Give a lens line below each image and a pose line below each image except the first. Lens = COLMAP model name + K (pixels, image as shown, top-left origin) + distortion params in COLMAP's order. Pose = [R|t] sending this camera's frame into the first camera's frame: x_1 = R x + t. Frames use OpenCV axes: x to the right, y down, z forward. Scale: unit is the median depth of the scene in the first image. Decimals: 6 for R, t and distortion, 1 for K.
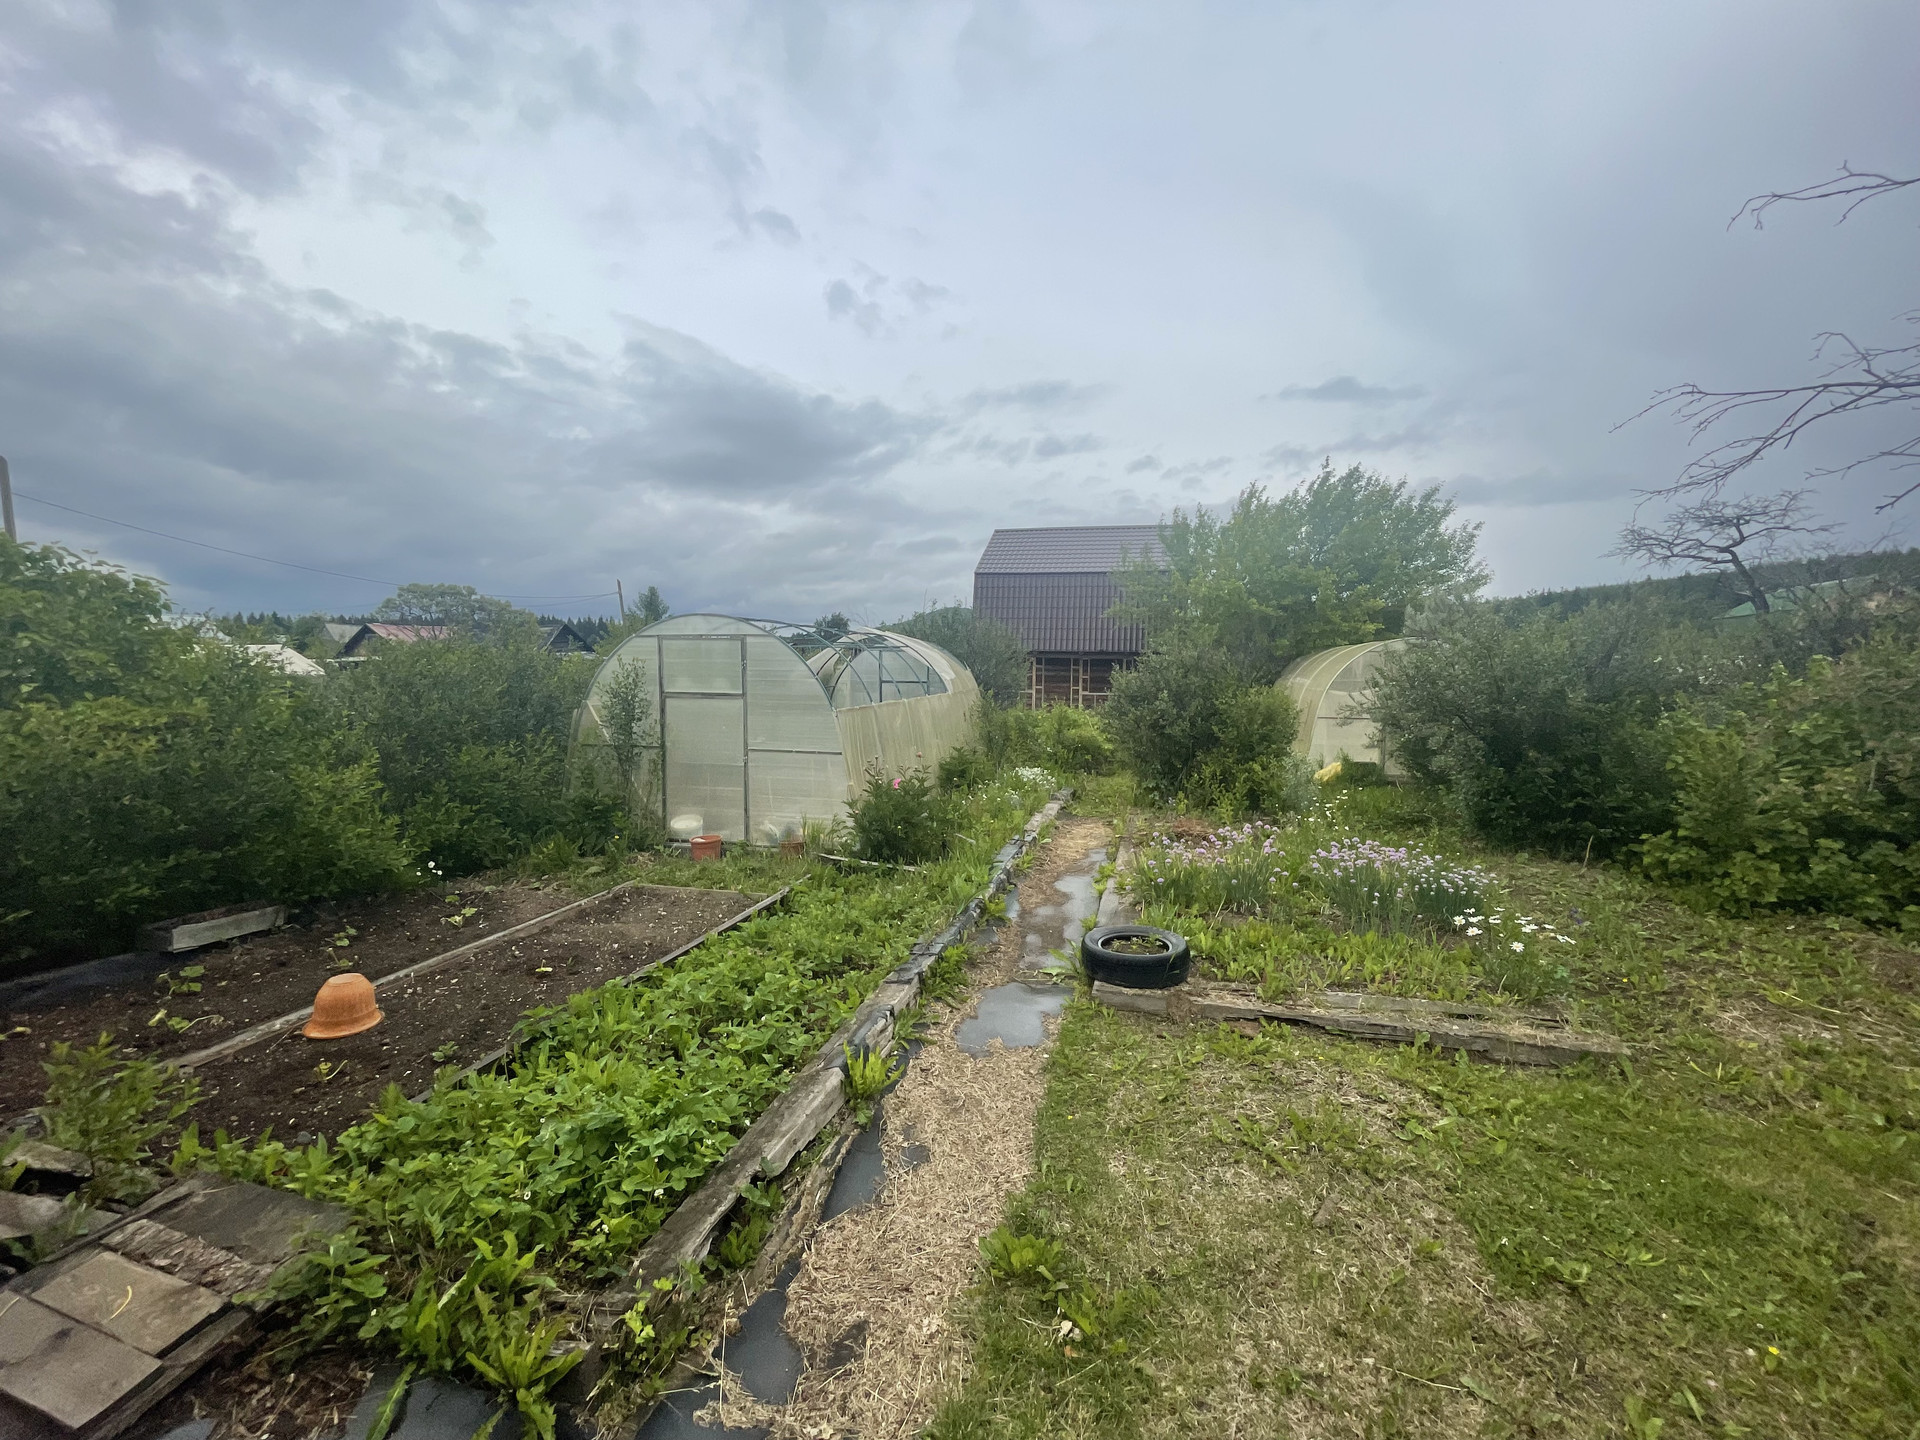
lens RADIAL K [[768.1, 0, 947.7], [0, 768.1, 723.7], [0, 0, 1]] dist [-0.000207, -0.000008]
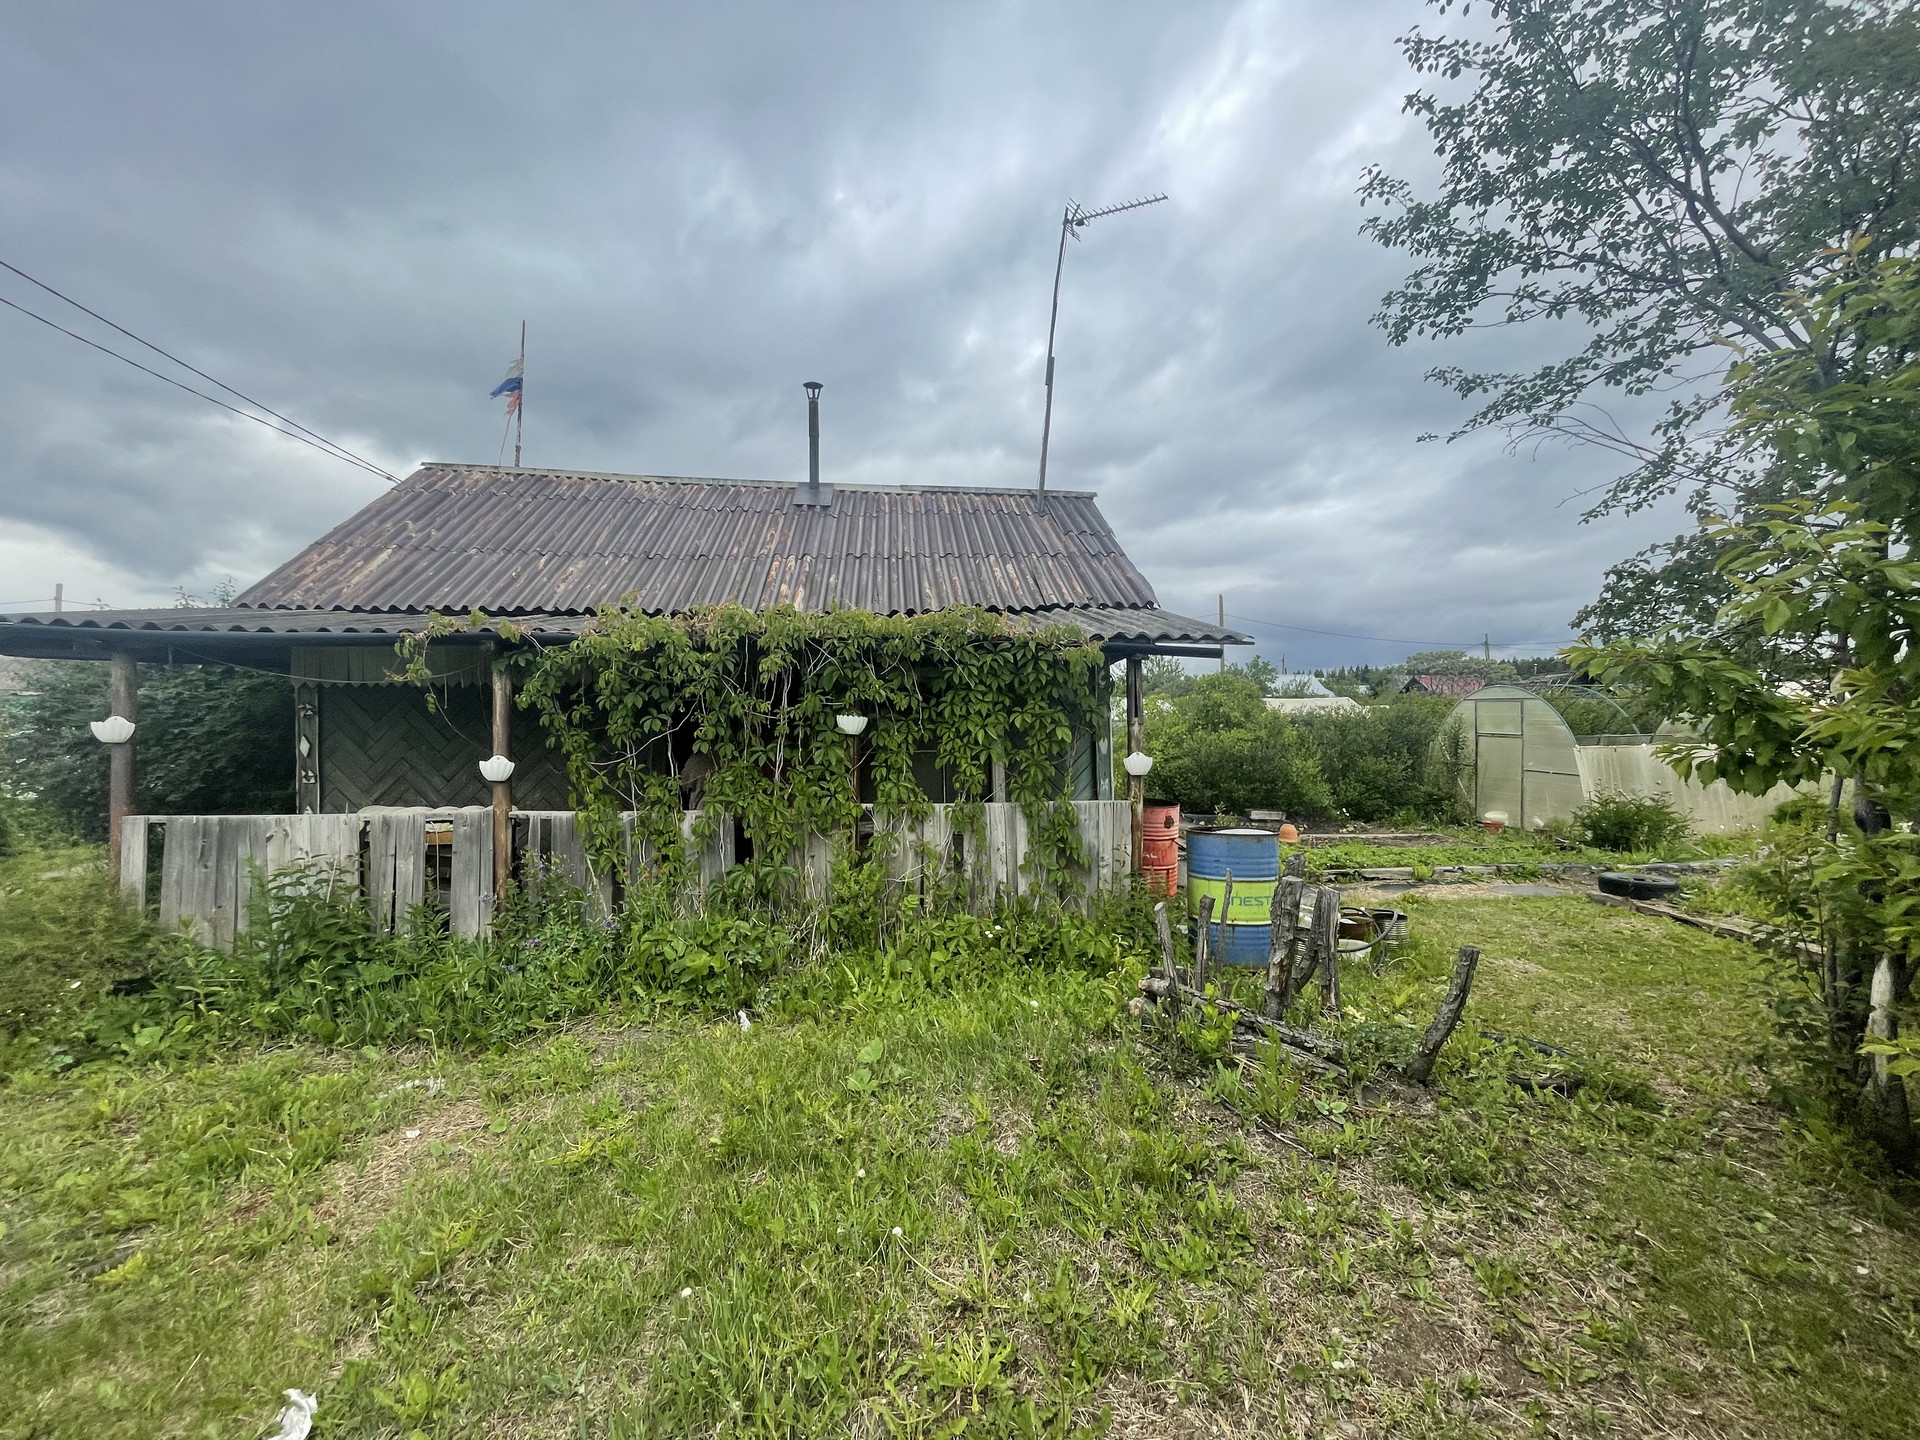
lens RADIAL K [[768.1, 0, 958.5], [0, 768.1, 712.4], [0, 0, 1]] dist [-0.000207, -0.000008]
pose [[0.358793, -0.001136, -0.933416, 0.805459], [-0.061892, 0.997770, -0.025005, 0.027240], [0.931363, 0.066743, 0.357923, -0.673897]]
